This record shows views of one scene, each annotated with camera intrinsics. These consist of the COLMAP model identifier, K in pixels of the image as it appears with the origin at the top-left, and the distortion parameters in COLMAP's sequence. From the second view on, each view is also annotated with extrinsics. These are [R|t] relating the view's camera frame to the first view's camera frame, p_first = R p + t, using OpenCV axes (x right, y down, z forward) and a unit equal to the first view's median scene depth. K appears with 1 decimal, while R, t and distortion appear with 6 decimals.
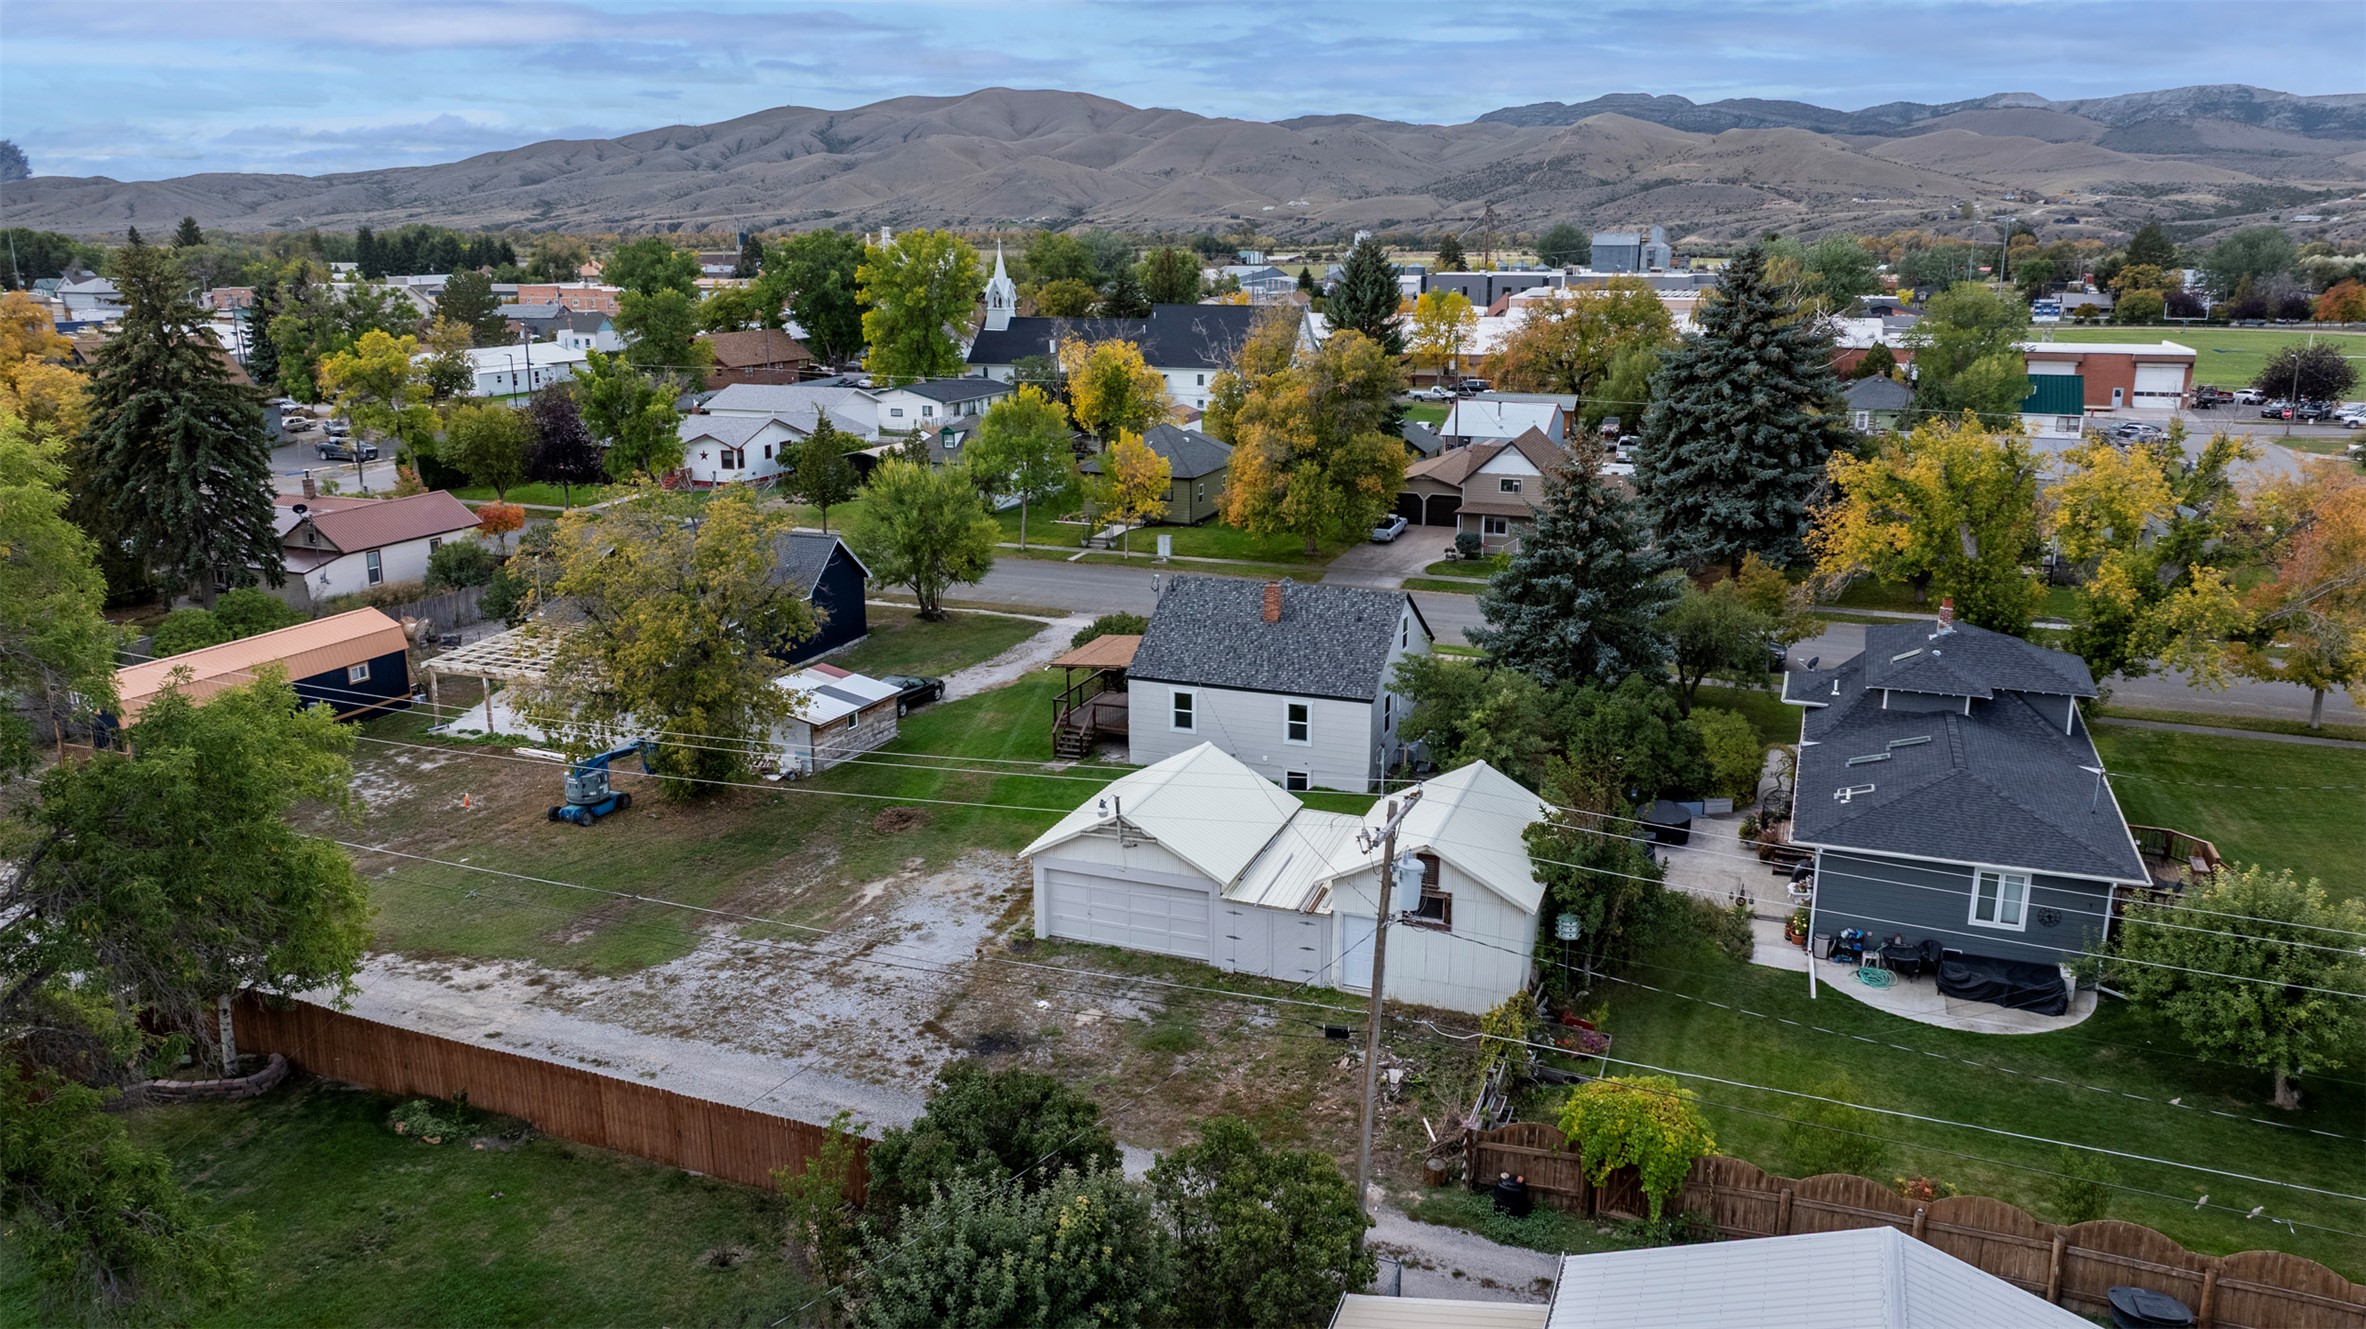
lens RADIAL K [[1686.0, 0, 1183.0], [0, 1686.0, 664.5], [0, 0, 1]] dist [-0.004582, 0.001402]
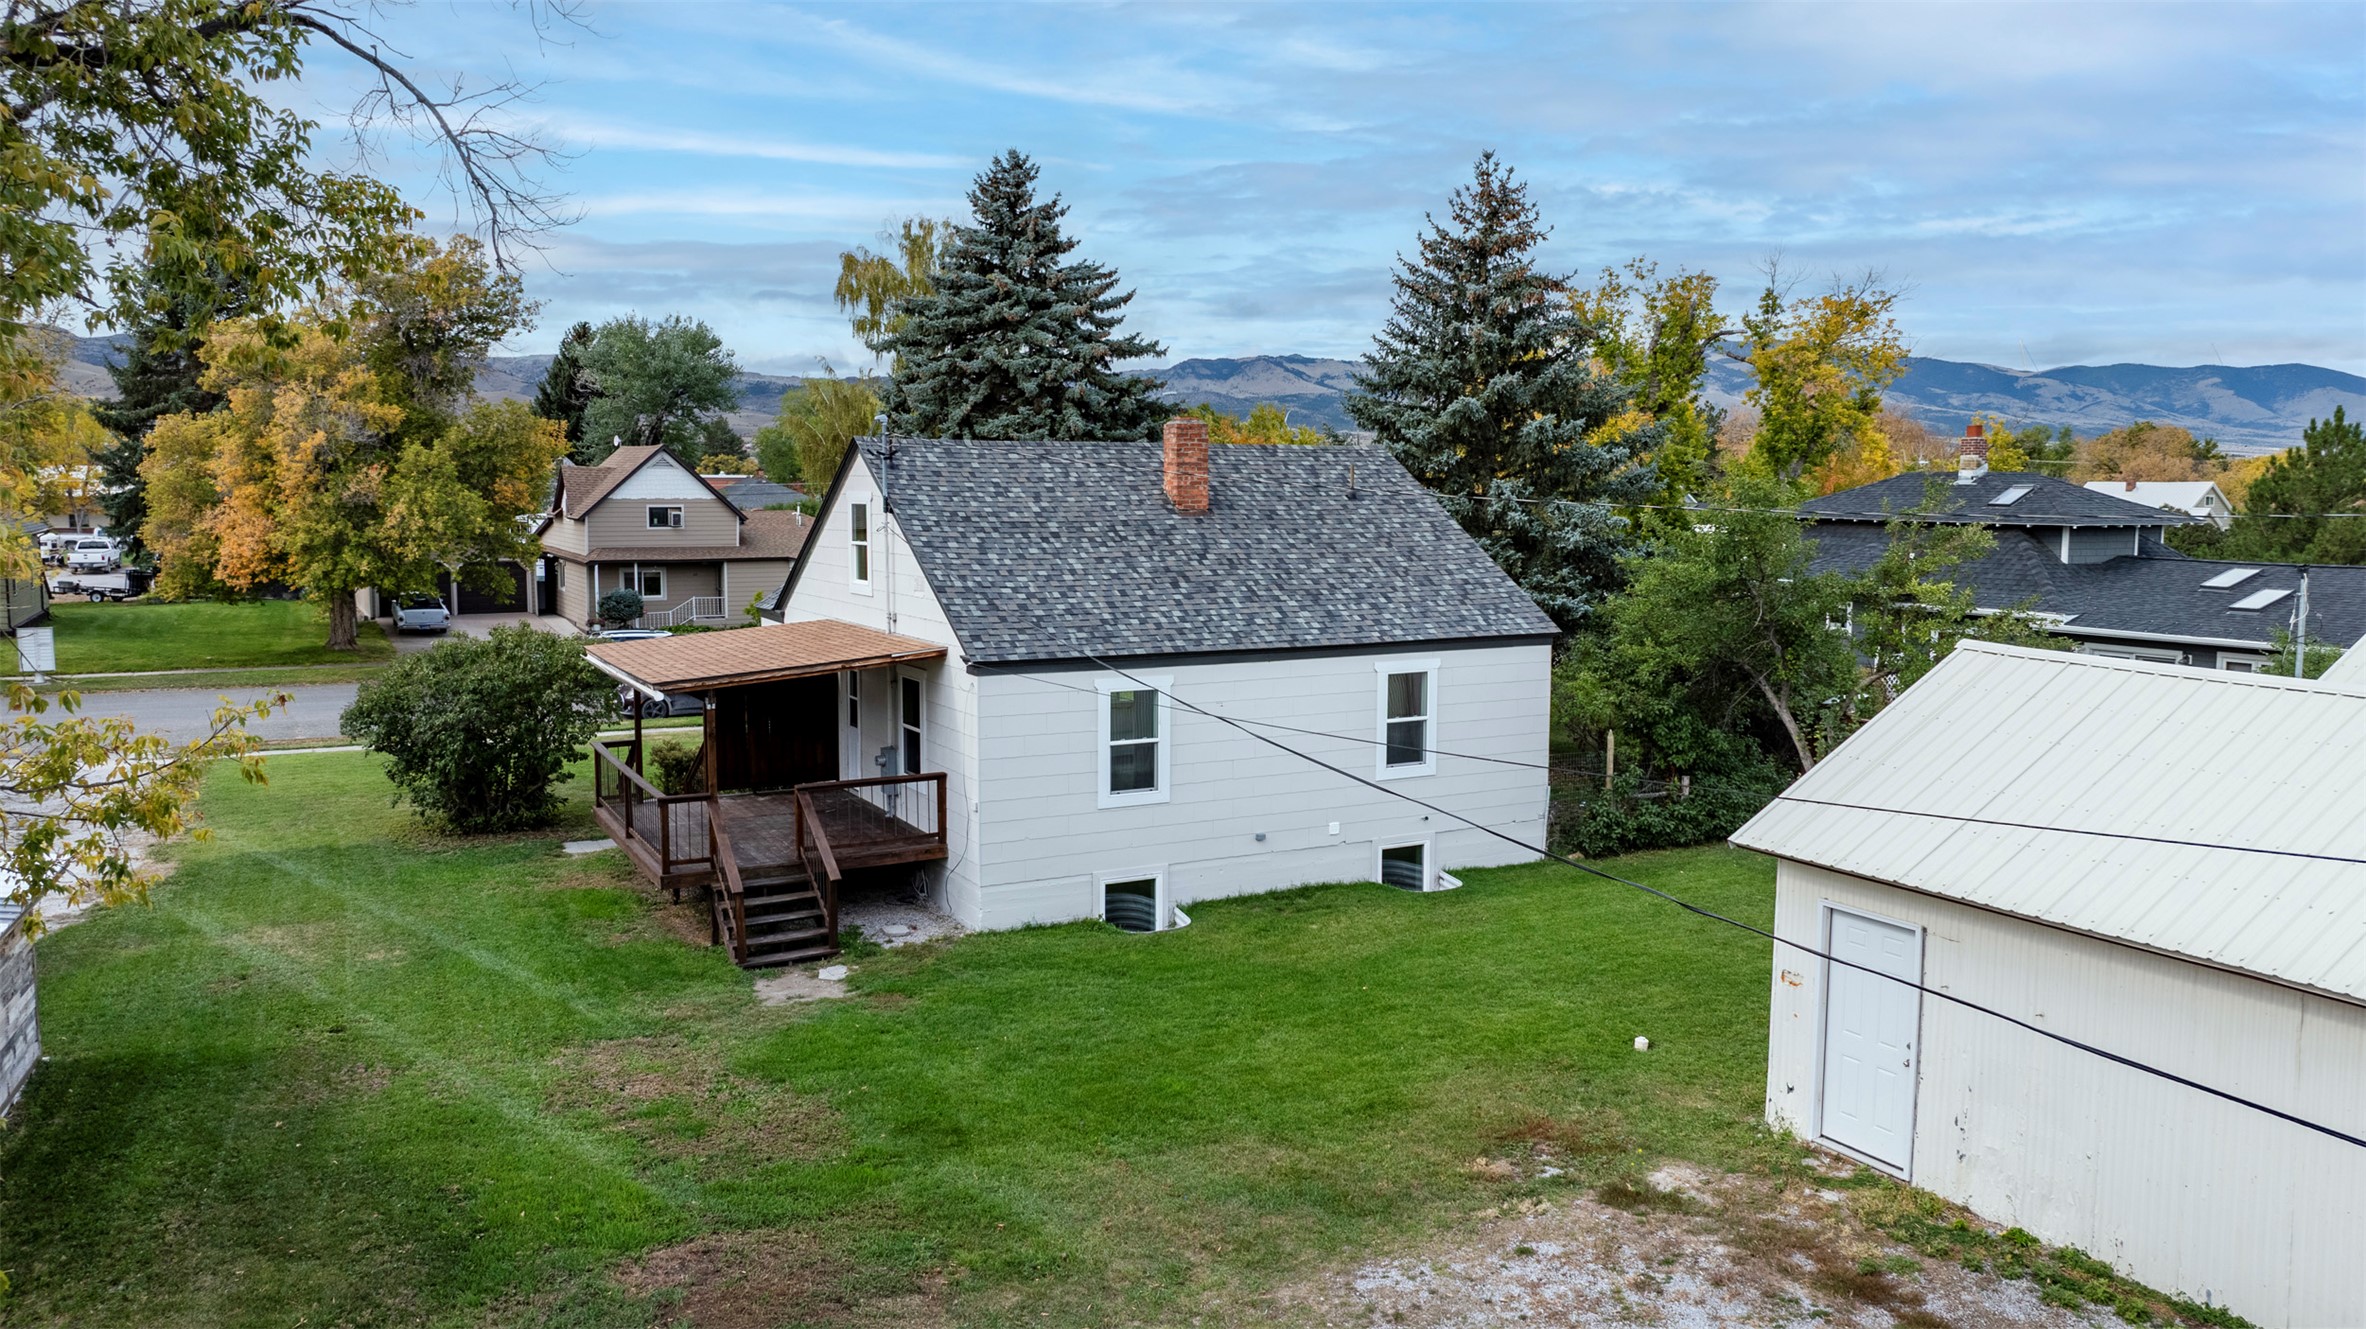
lens RADIAL K [[1665.5, 0, 1189.3], [0, 1665.5, 632.3], [0, 0, 1]] dist [-0.008215, -0.003033]
pose [[0.638756, -0.062399, 0.766875, -0.259884], [0.186925, 0.979430, -0.076001, 0.033261], [-0.746357, 0.191894, 0.637281, 0.743745]]
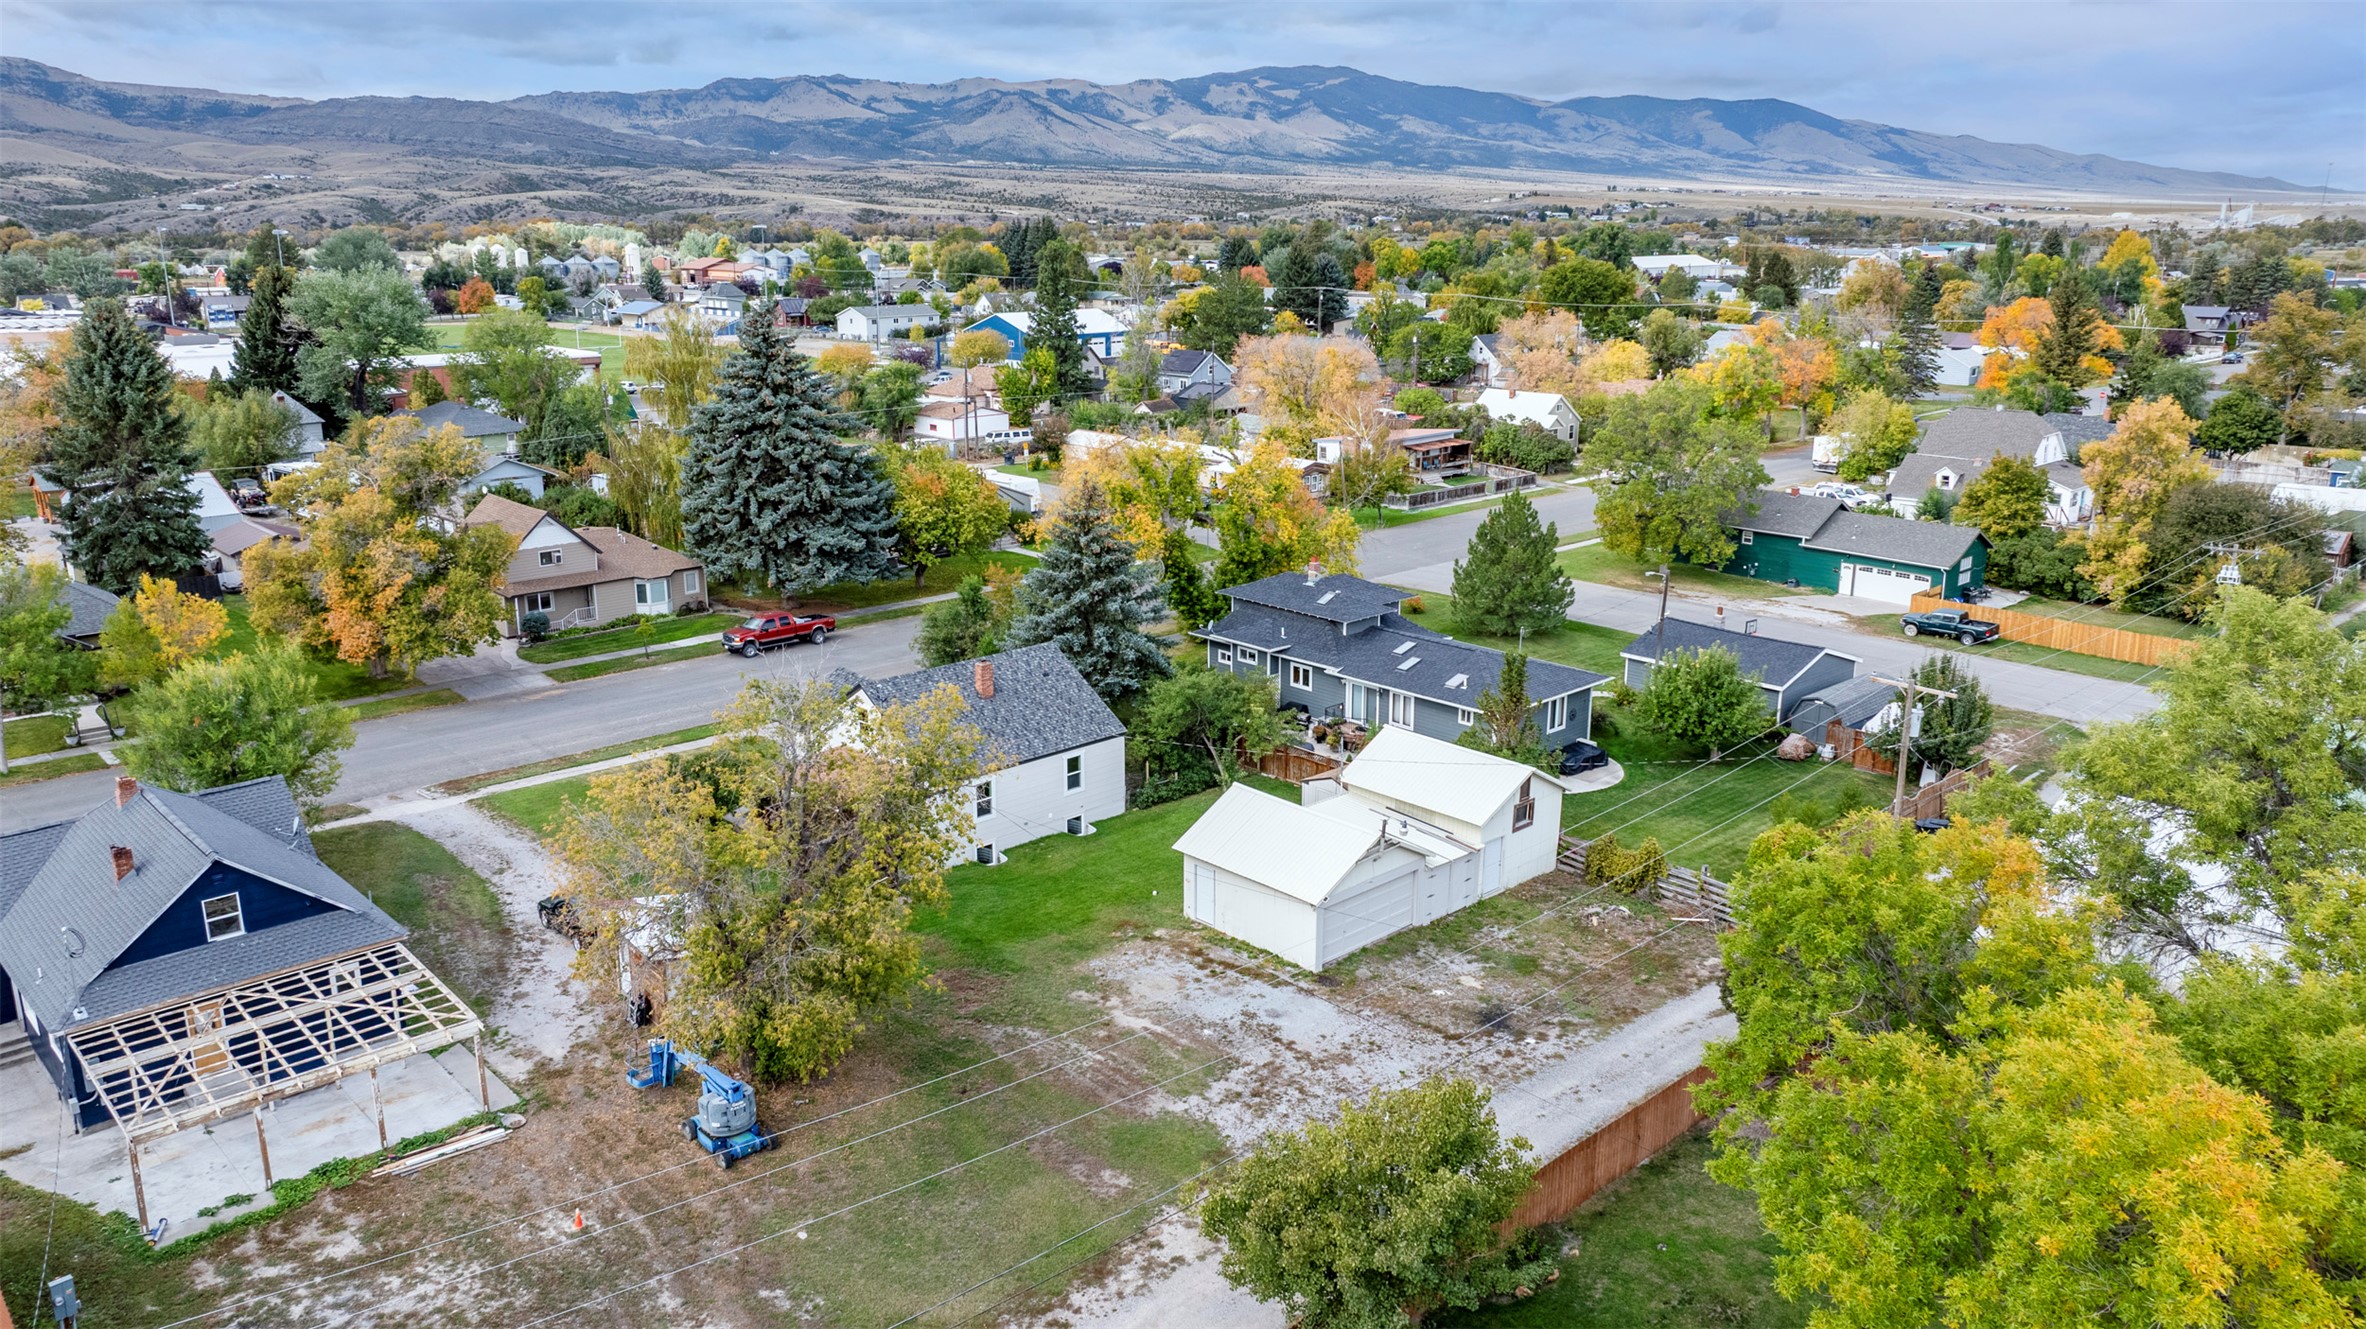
lens RADIAL K [[1686.0, 0, 1183.0], [0, 1686.0, 664.5], [0, 0, 1]] dist [-0.004582, 0.001402]
pose [[0.422918, -0.236558, 0.874746, -0.820615], [0.226094, 0.962341, 0.150935, -0.178006], [-0.877509, 0.133941, 0.460476, 0.394958]]
